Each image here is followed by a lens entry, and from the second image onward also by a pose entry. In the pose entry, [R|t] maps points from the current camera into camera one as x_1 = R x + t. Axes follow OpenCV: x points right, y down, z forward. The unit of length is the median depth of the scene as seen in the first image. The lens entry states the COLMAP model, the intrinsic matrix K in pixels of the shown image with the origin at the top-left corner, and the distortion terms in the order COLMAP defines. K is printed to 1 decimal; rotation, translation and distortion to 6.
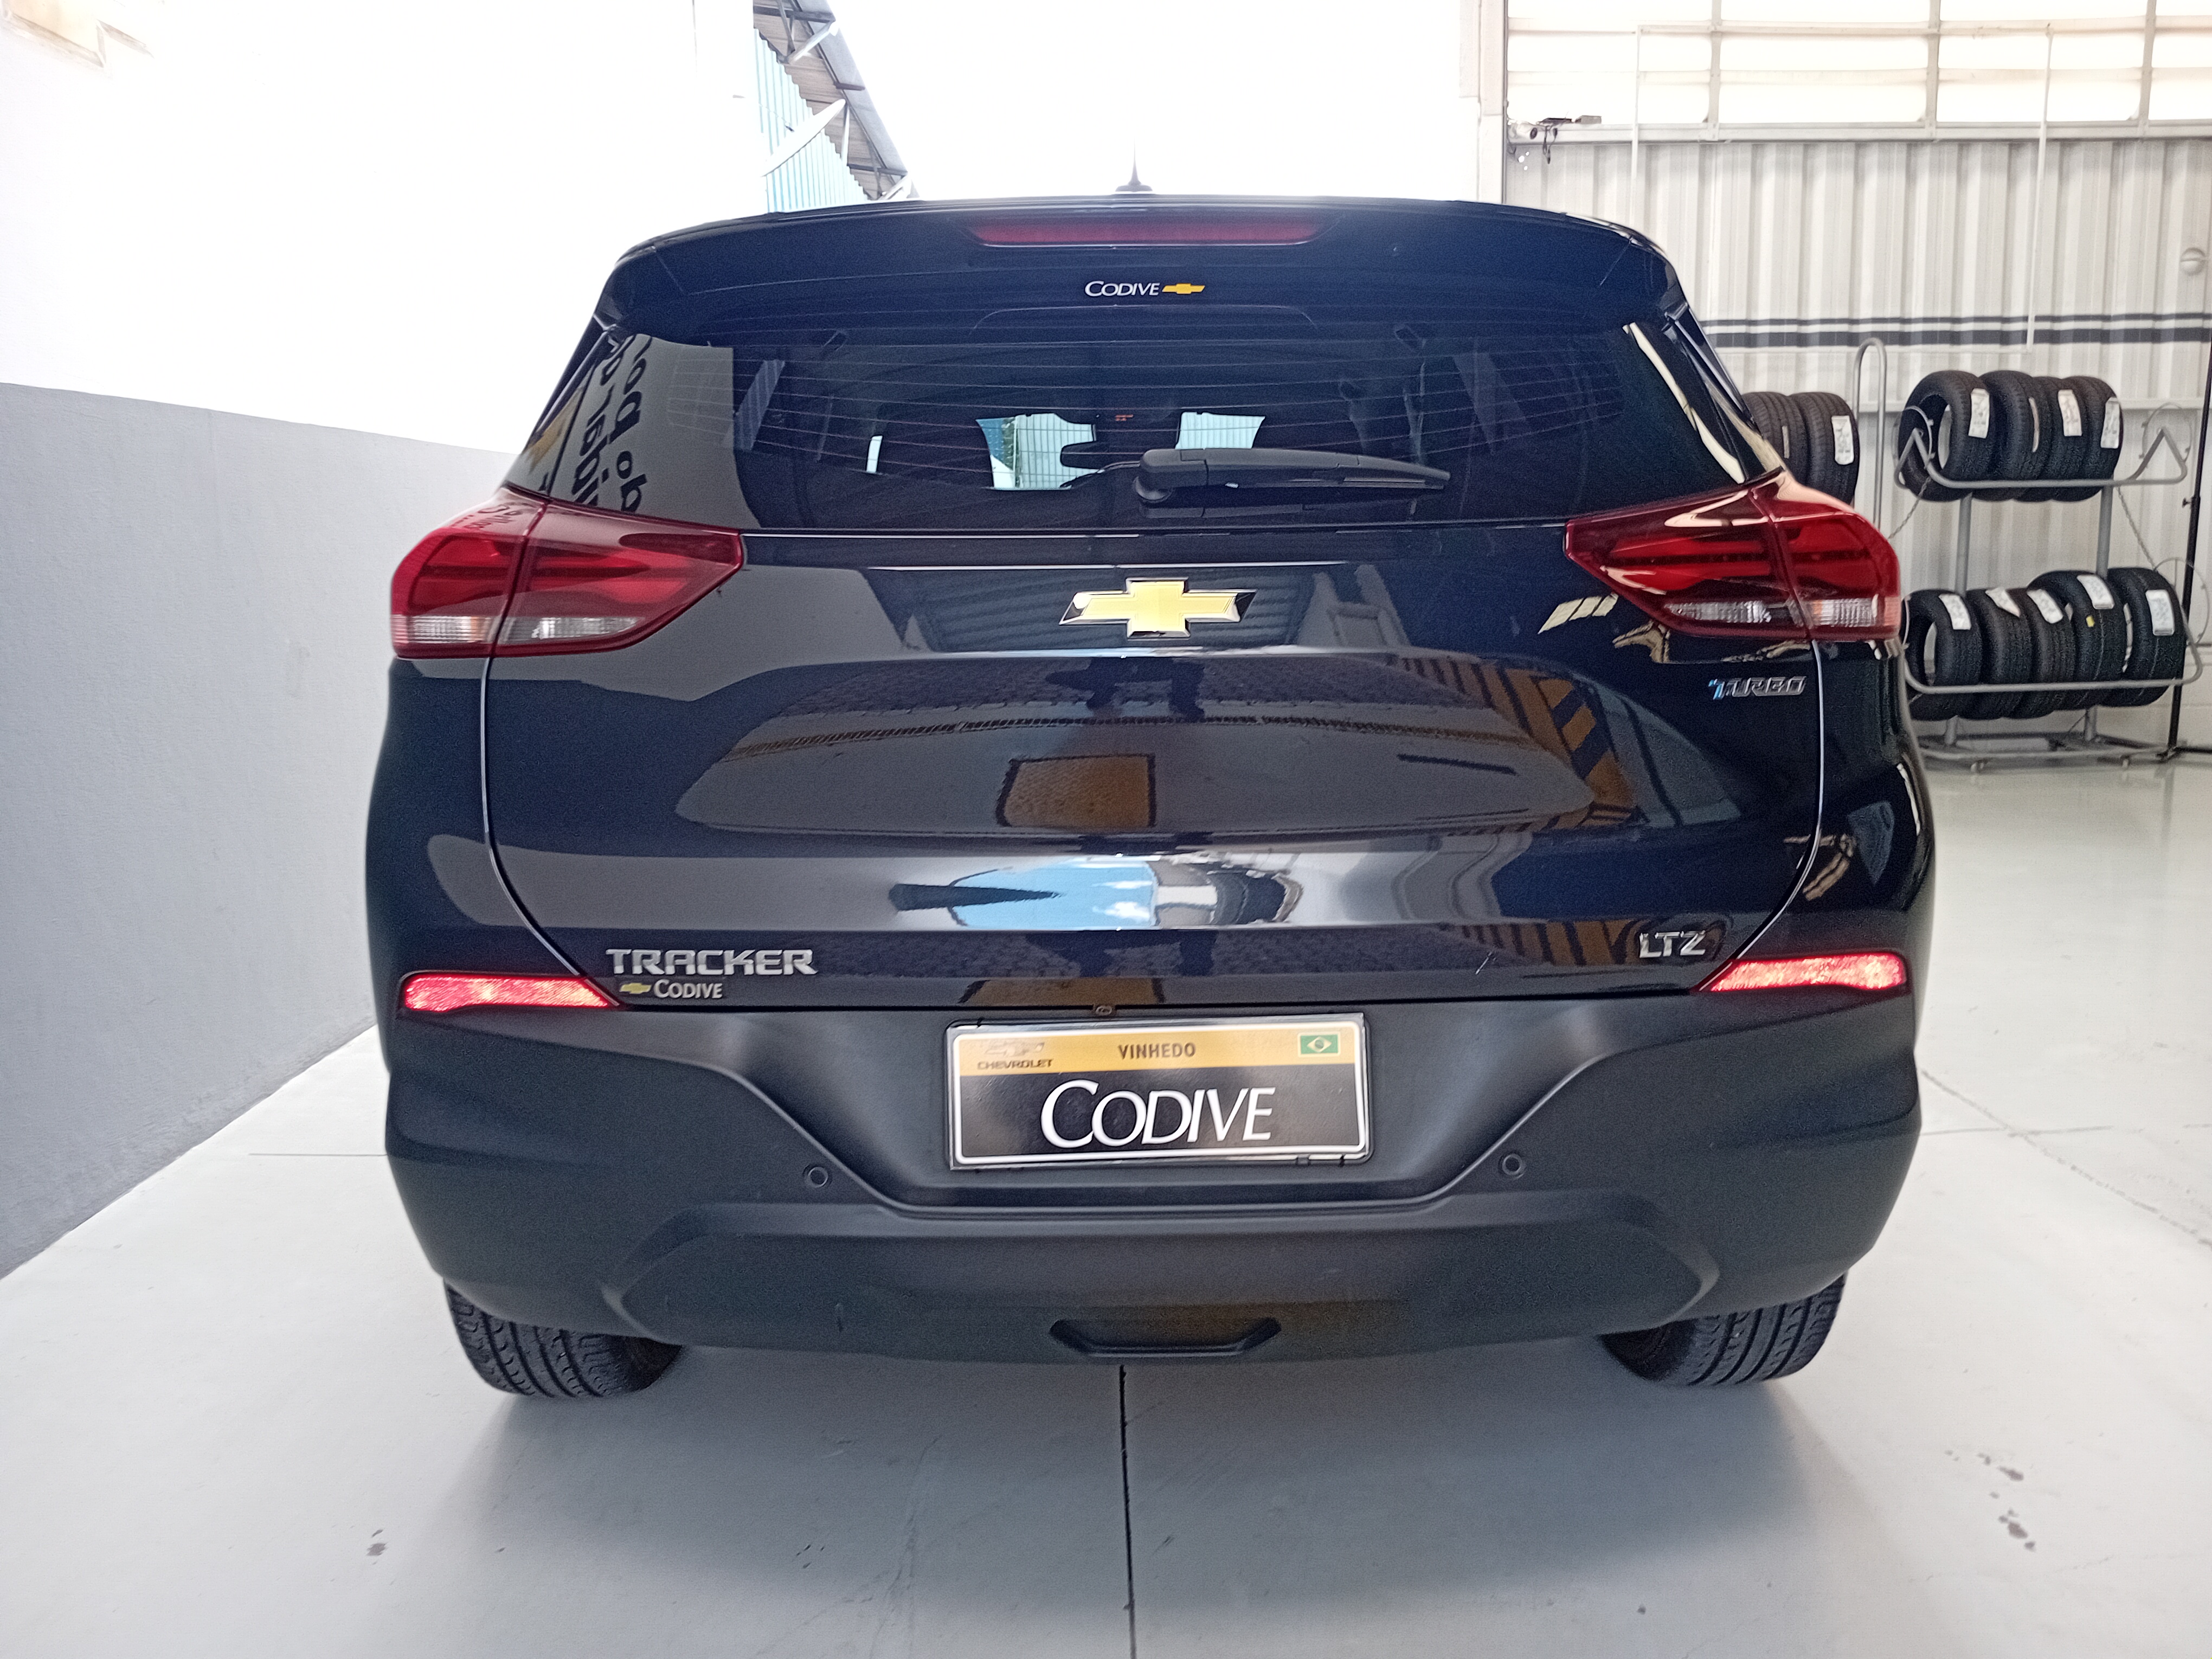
lens RADIAL K [[1727.1, 0, 1119.3], [0, 1727.1, 830.5], [0, 0, 1]] dist [0.103385, -0.193798]
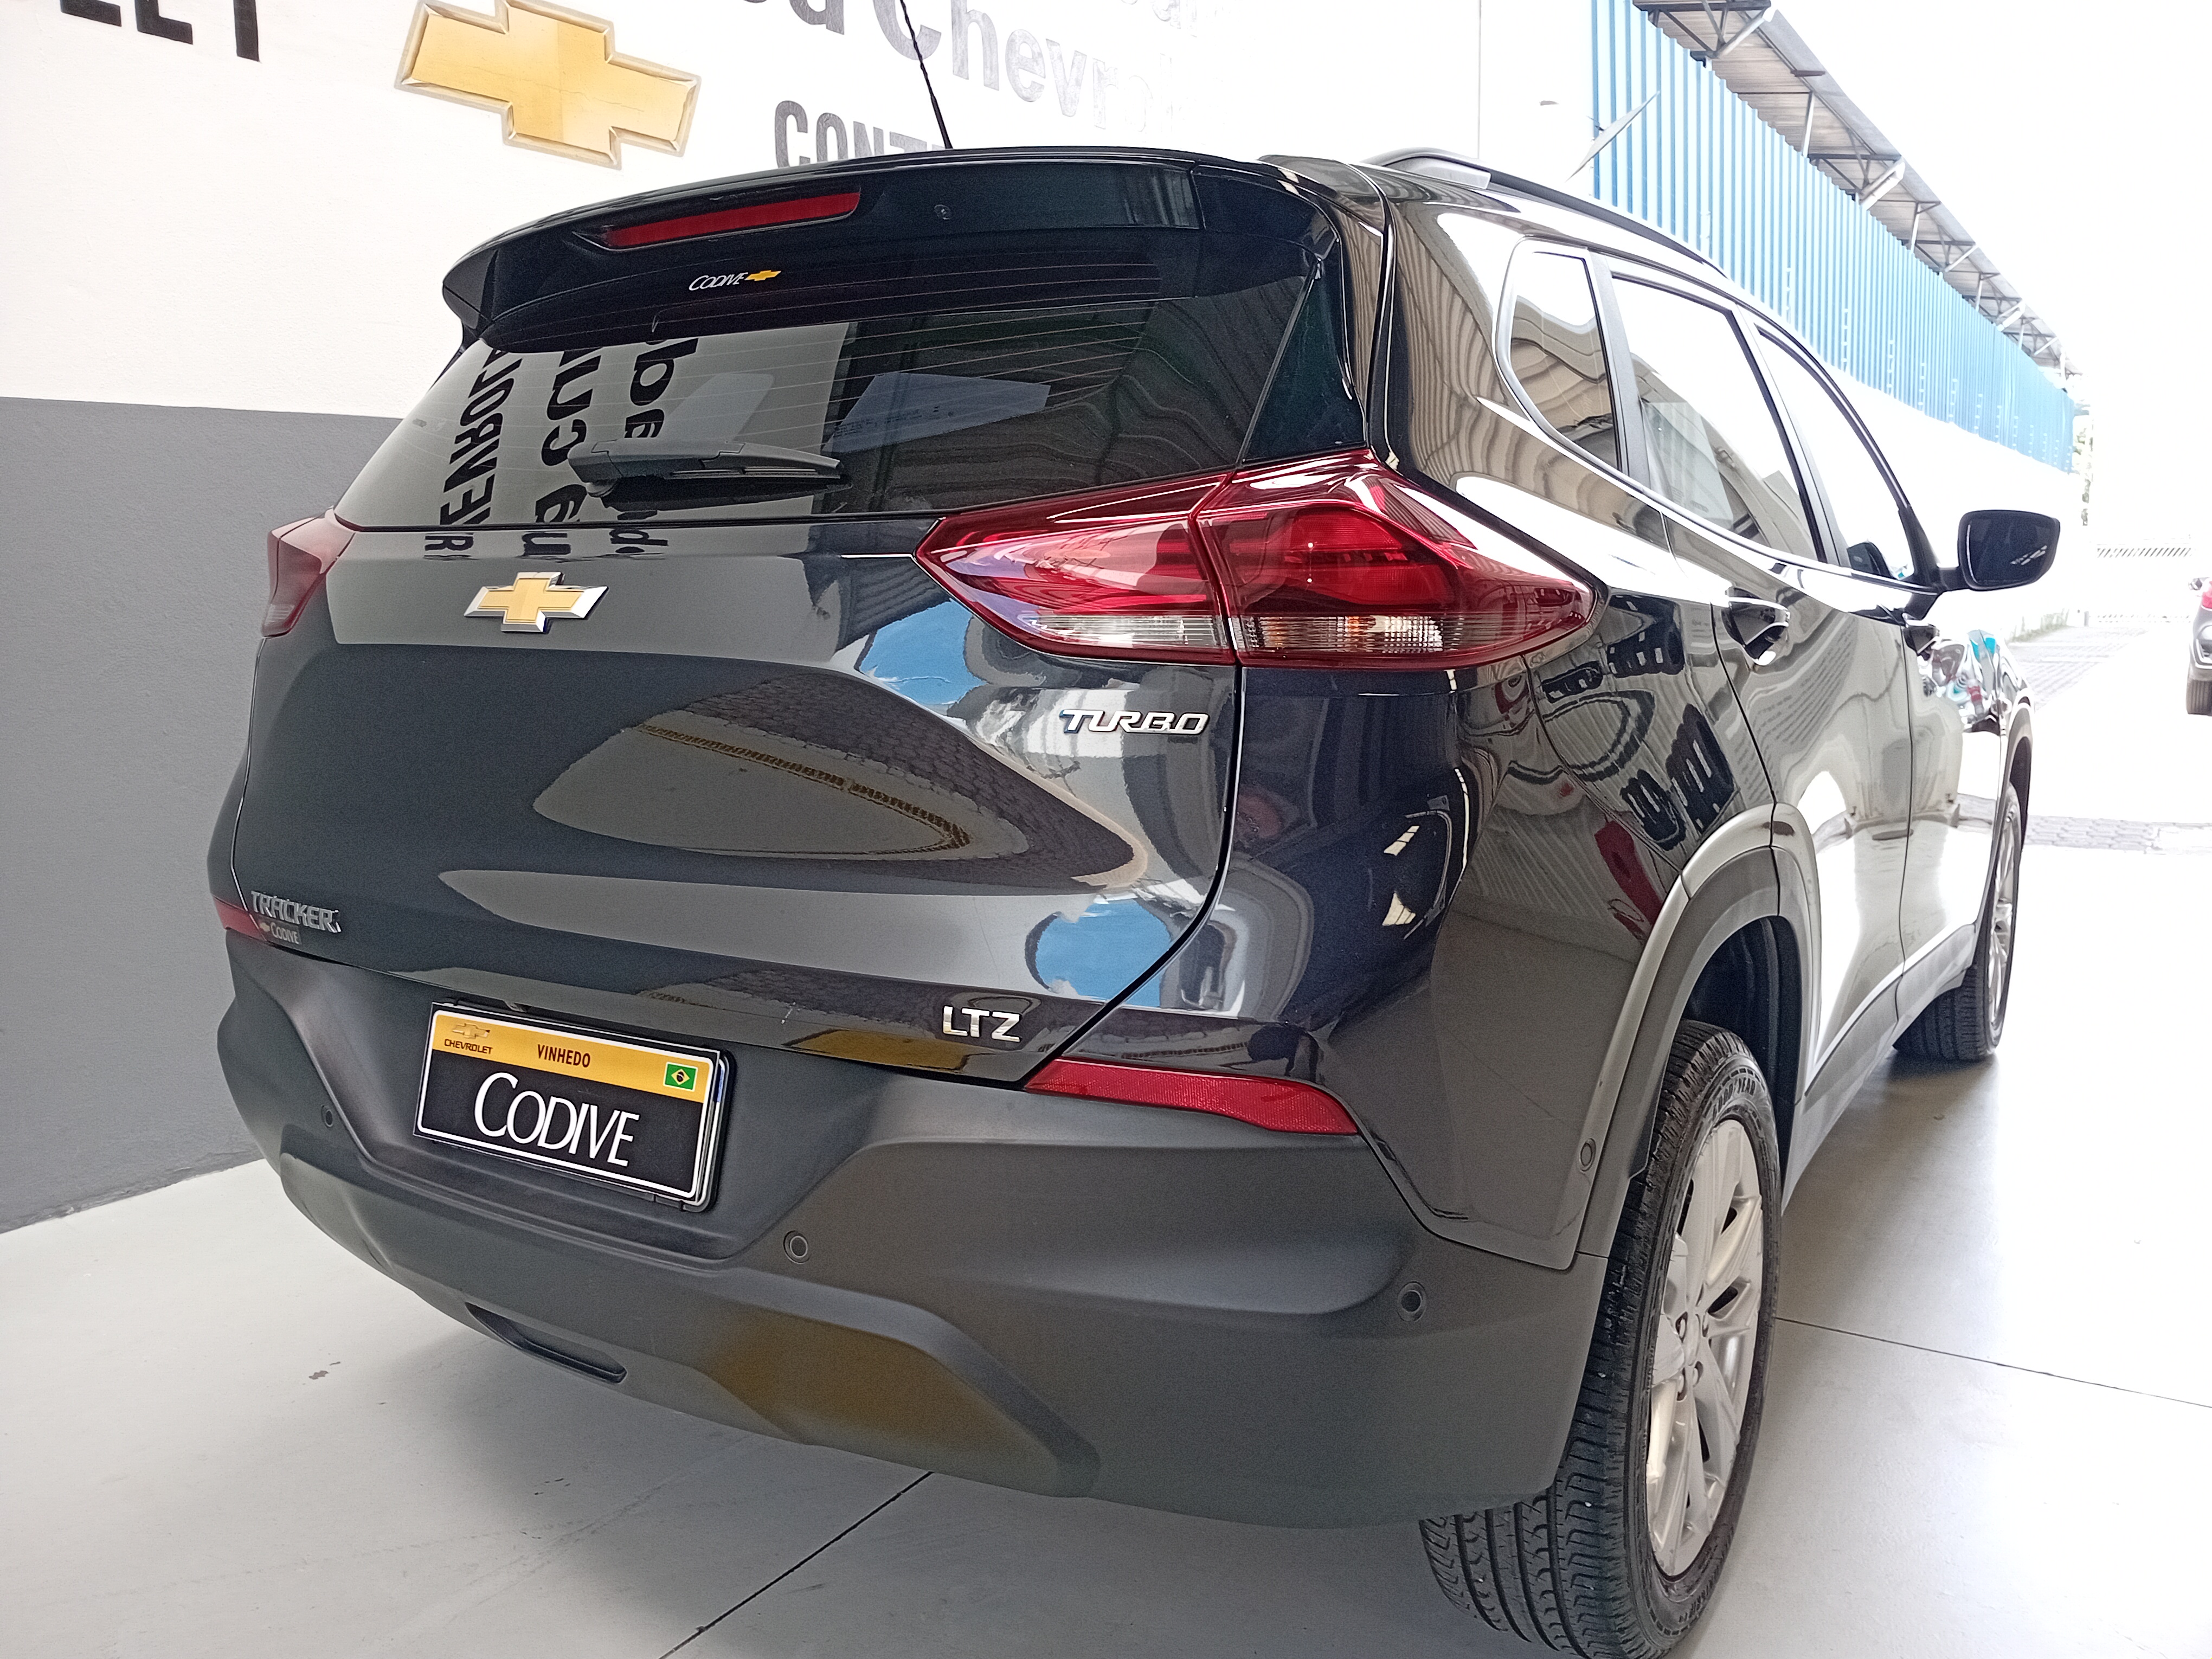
lens RADIAL K [[1727.1, 0, 1119.3], [0, 1727.1, 830.5], [0, 0, 1]] dist [0.103385, -0.193798]
pose [[0.827014, 0.091053, -0.554759, 0.819959], [-0.097706, 0.995059, 0.017663, -0.047743], [0.553626, 0.039596, 0.831824, 0.350396]]
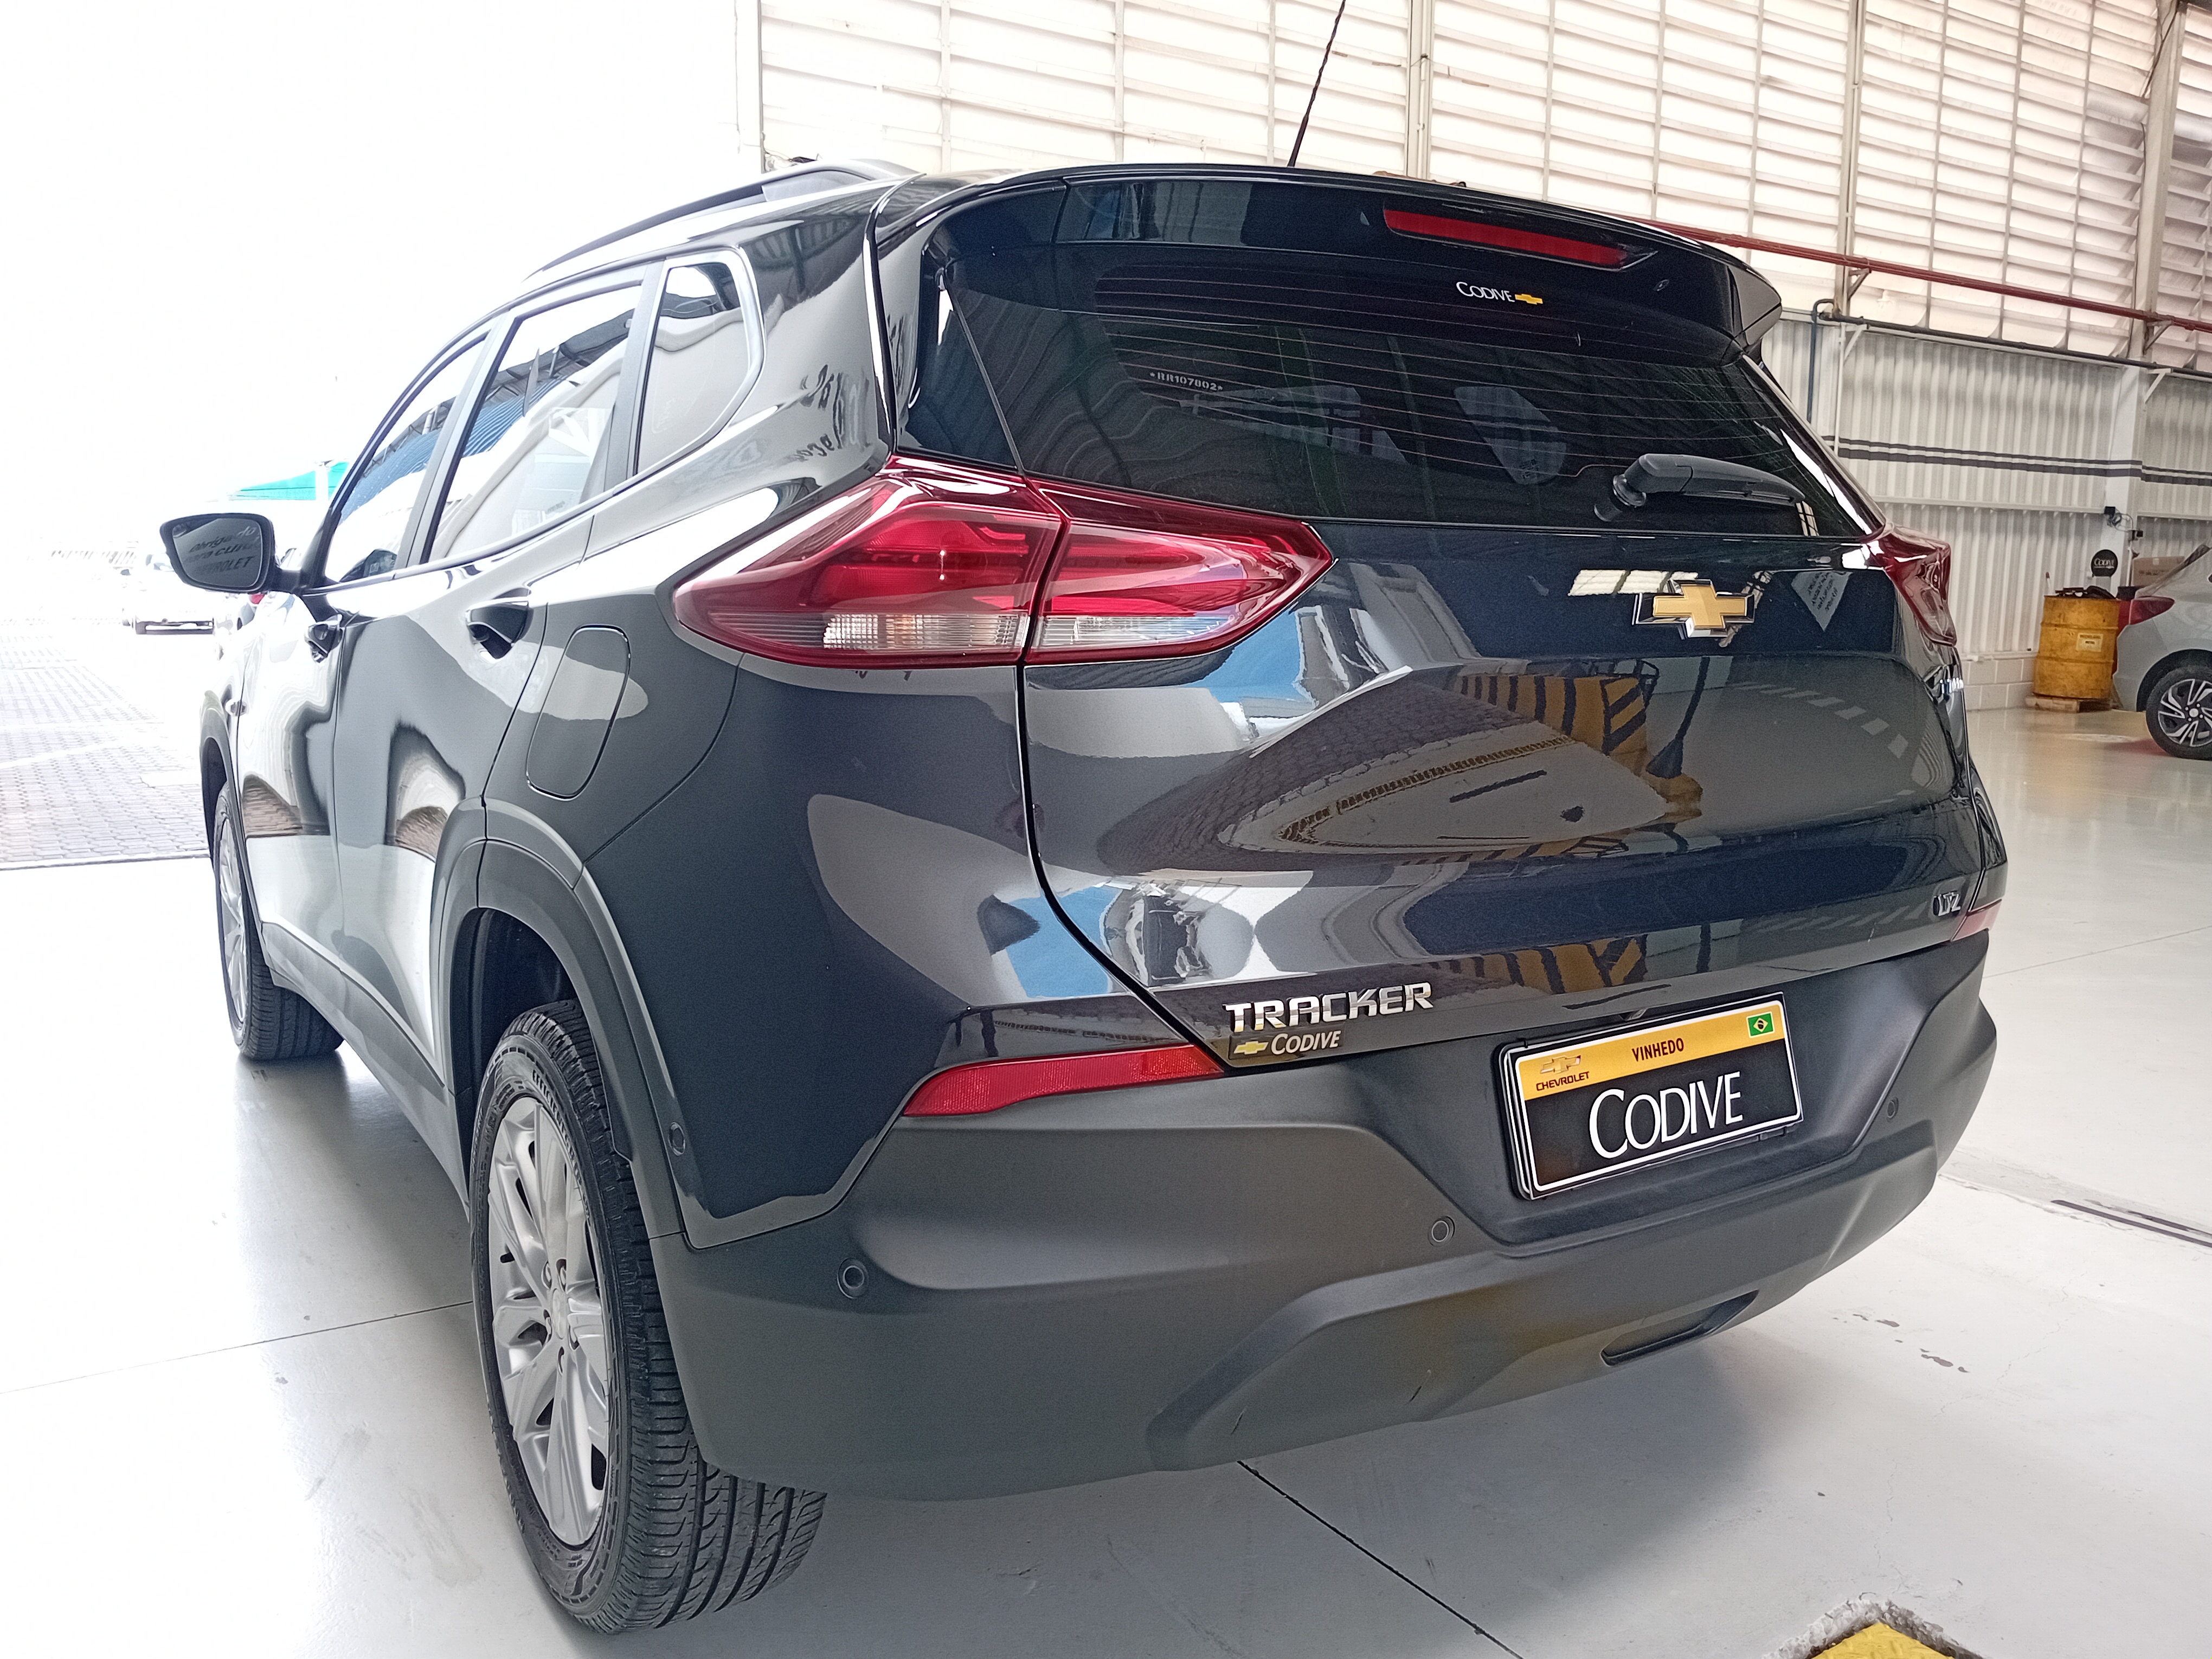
lens RADIAL K [[1700.9, 0, 1052.4], [0, 1700.9, 823.8], [0, 0, 1]] dist [0.051665, -0.098322]
pose [[0.852979, -0.052662, 0.519282, -0.790172], [0.064471, 0.997908, -0.004700, -0.021510], [-0.517948, 0.037488, 0.854590, 0.330430]]
